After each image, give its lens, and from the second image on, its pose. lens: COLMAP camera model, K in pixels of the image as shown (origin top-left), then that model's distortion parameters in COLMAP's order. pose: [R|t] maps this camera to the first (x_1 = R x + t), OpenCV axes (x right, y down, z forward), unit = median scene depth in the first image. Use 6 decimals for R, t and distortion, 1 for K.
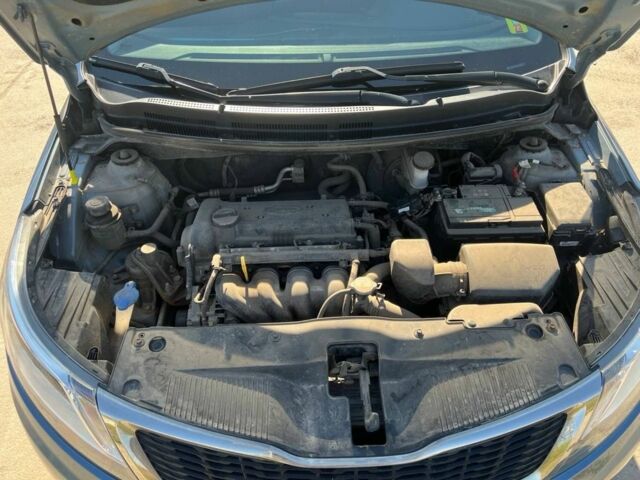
lens RADIAL K [[486.3, 0, 320.0], [0, 486.3, 240.0], [0, 0, 1]] dist [0.067755, -0.085065]
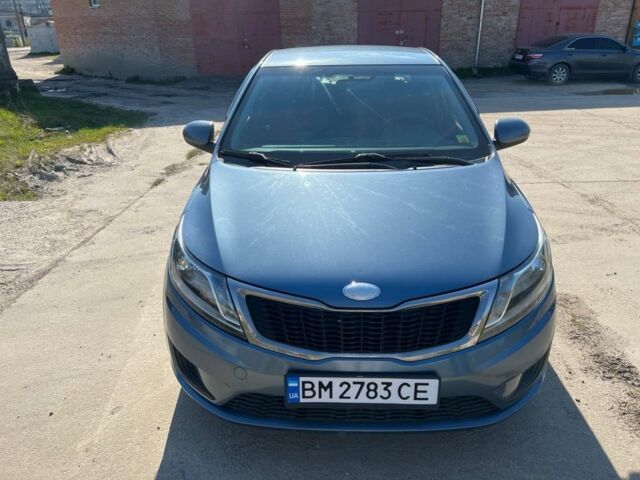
lens RADIAL K [[486.3, 0, 320.0], [0, 486.3, 240.0], [0, 0, 1]] dist [0.067755, -0.085065]
pose [[0.997613, 0.021702, -0.065547, 0.017871], [-0.043561, 0.934368, -0.353637, 0.543784], [0.053571, 0.355649, 0.933083, -0.527307]]
